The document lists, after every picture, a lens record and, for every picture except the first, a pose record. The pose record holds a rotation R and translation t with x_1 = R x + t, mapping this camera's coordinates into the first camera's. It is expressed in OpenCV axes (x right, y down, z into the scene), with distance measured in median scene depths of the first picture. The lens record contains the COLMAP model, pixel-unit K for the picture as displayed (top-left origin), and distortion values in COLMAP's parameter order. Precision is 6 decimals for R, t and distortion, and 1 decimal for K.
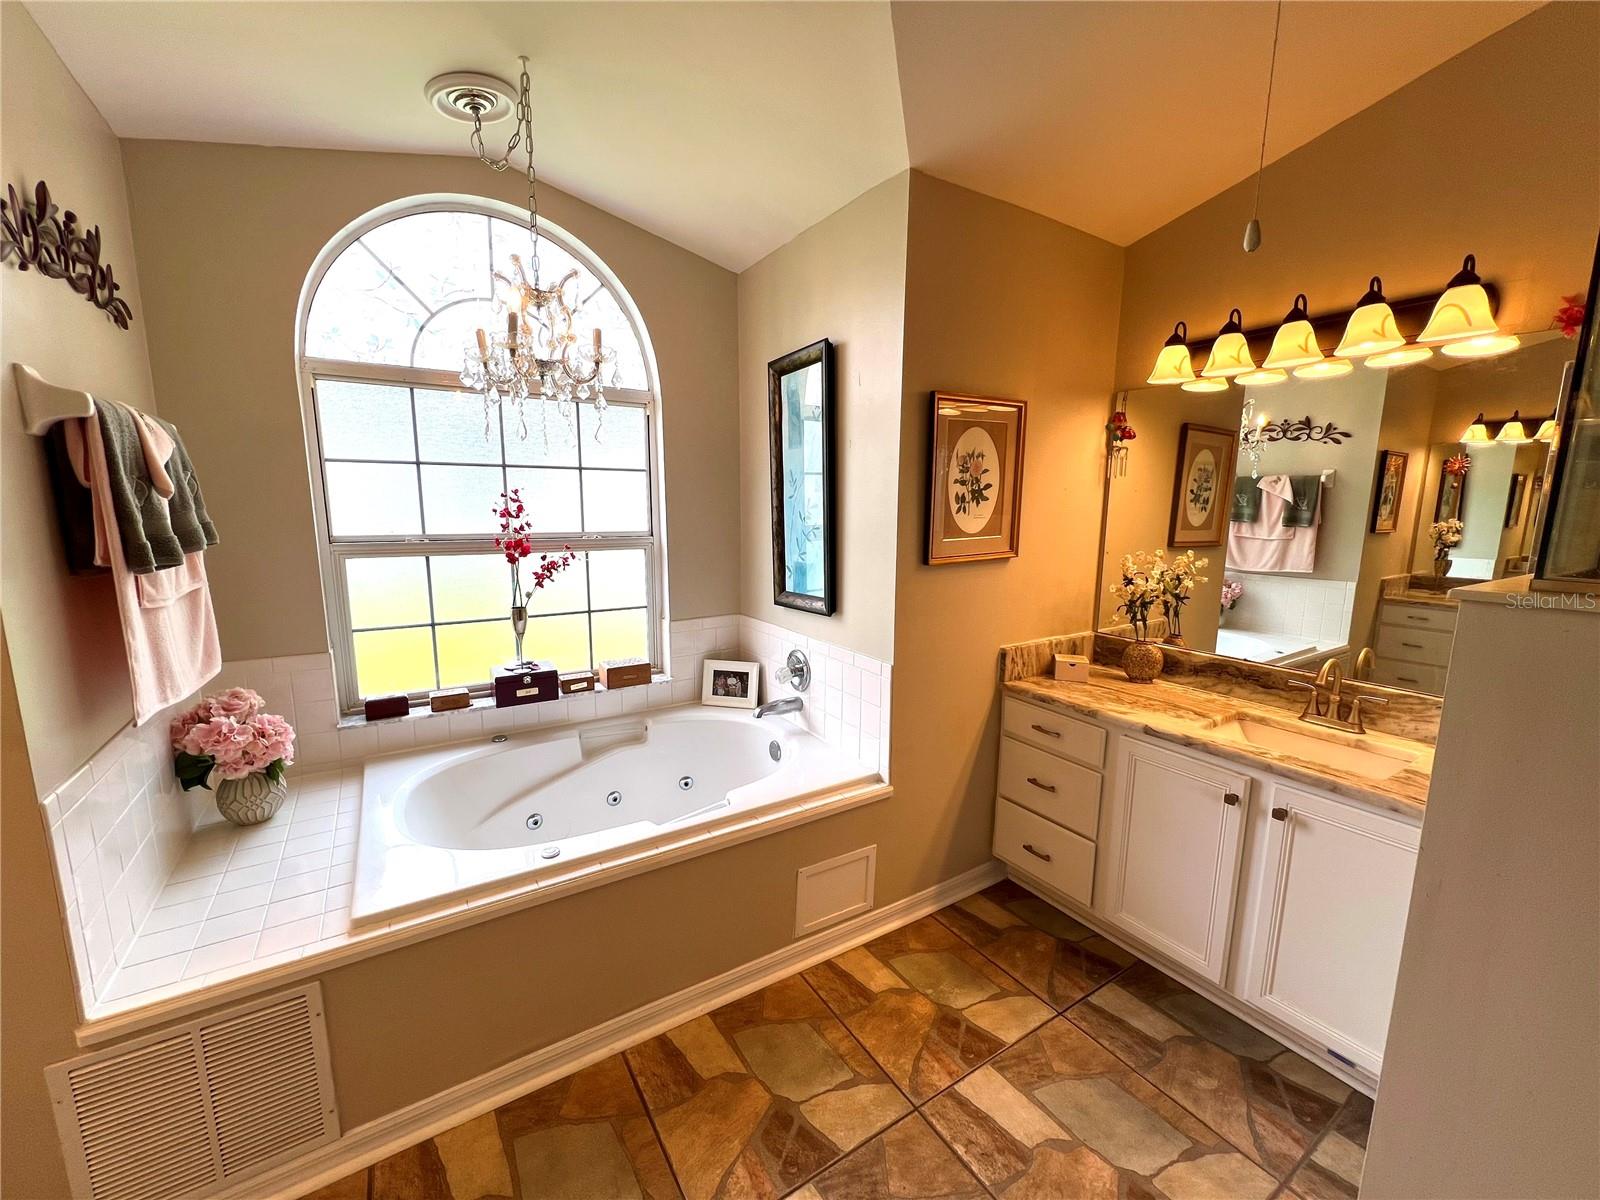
lens RADIAL K [[639.4, 0, 800.3], [0, 639.4, 604.5], [0, 0, 1]] dist [-0.002247, 0.000946]
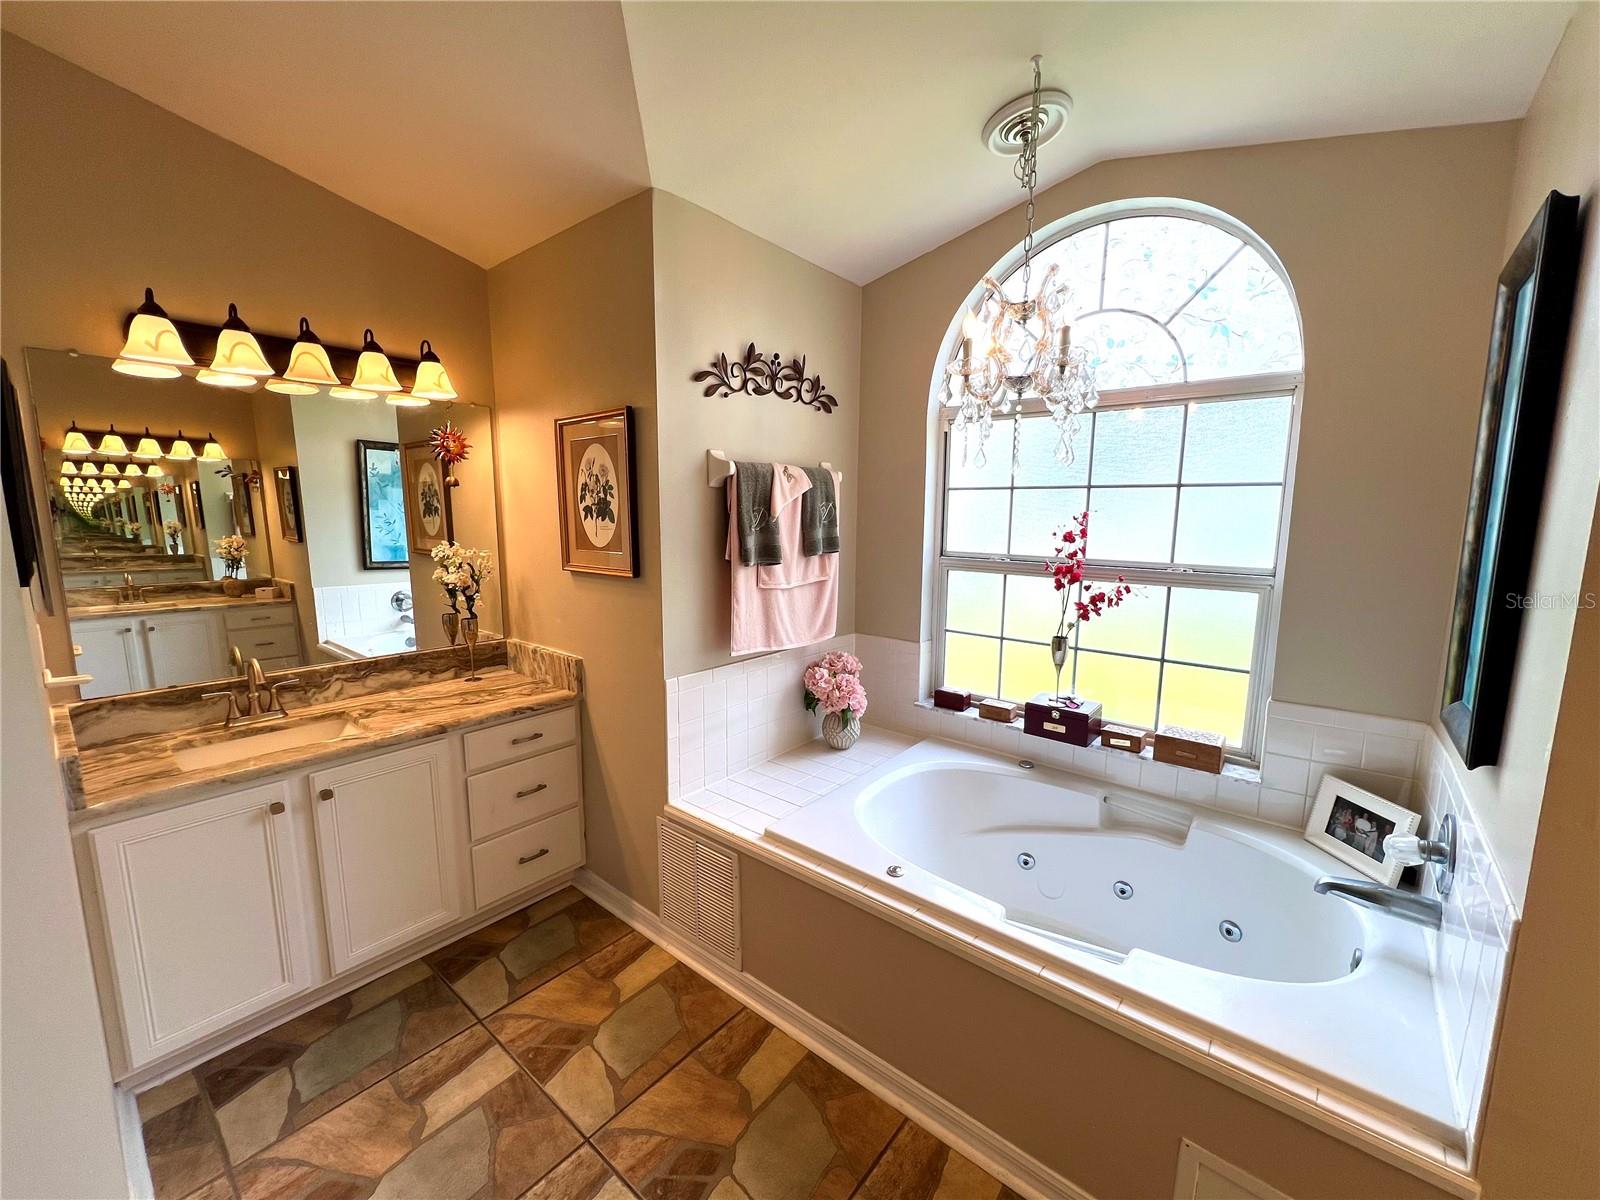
lens RADIAL K [[639.4, 0, 804.8], [0, 639.4, 604.9], [0, 0, 1]] dist [-0.002247, 0.000946]
pose [[0.311599, 0.134837, -0.940598, 0.342447], [-0.157583, 0.983506, 0.088784, -0.070803], [0.937056, 0.120557, 0.327708, 0.355388]]
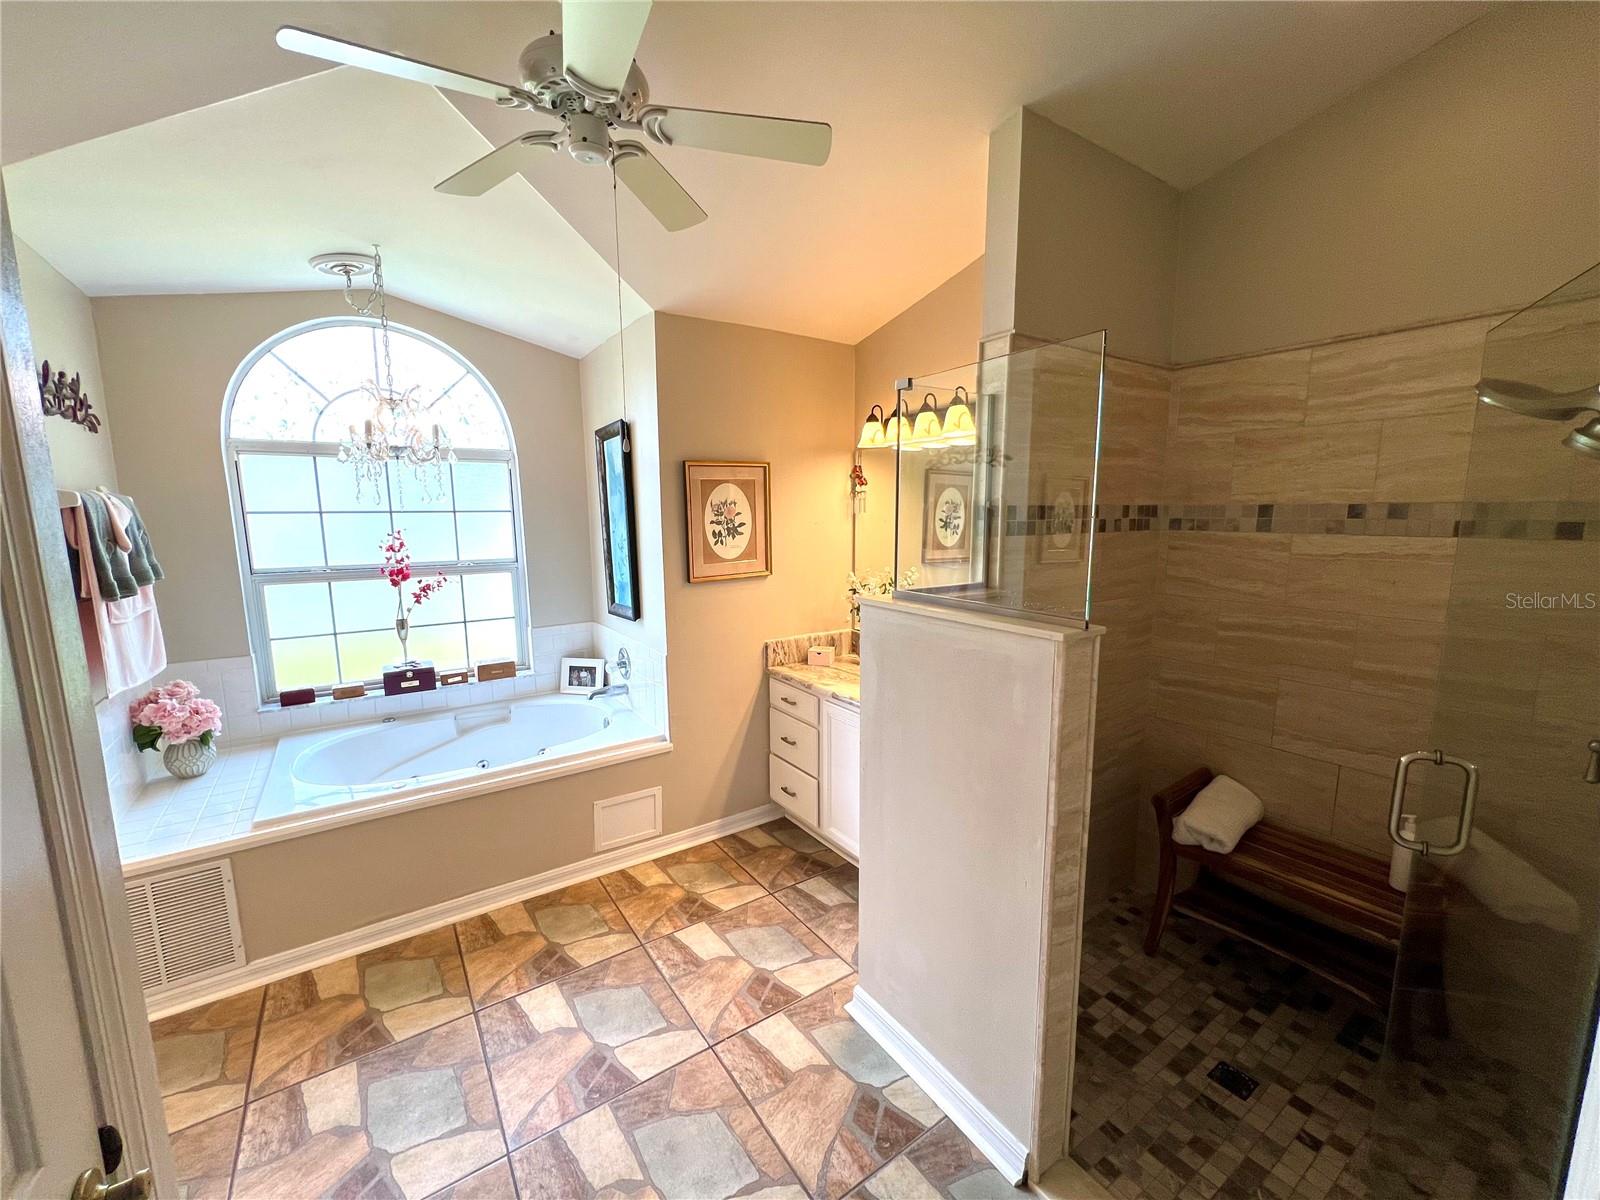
lens RADIAL K [[639.4, 0, 799.7], [0, 639.4, 604.5], [0, 0, 1]] dist [-0.002247, 0.000946]
pose [[0.999207, -0.019472, 0.034722, 0.358897], [0.019941, 0.999714, -0.013220, 0.007994], [-0.034455, 0.013902, 0.999310, -0.371192]]
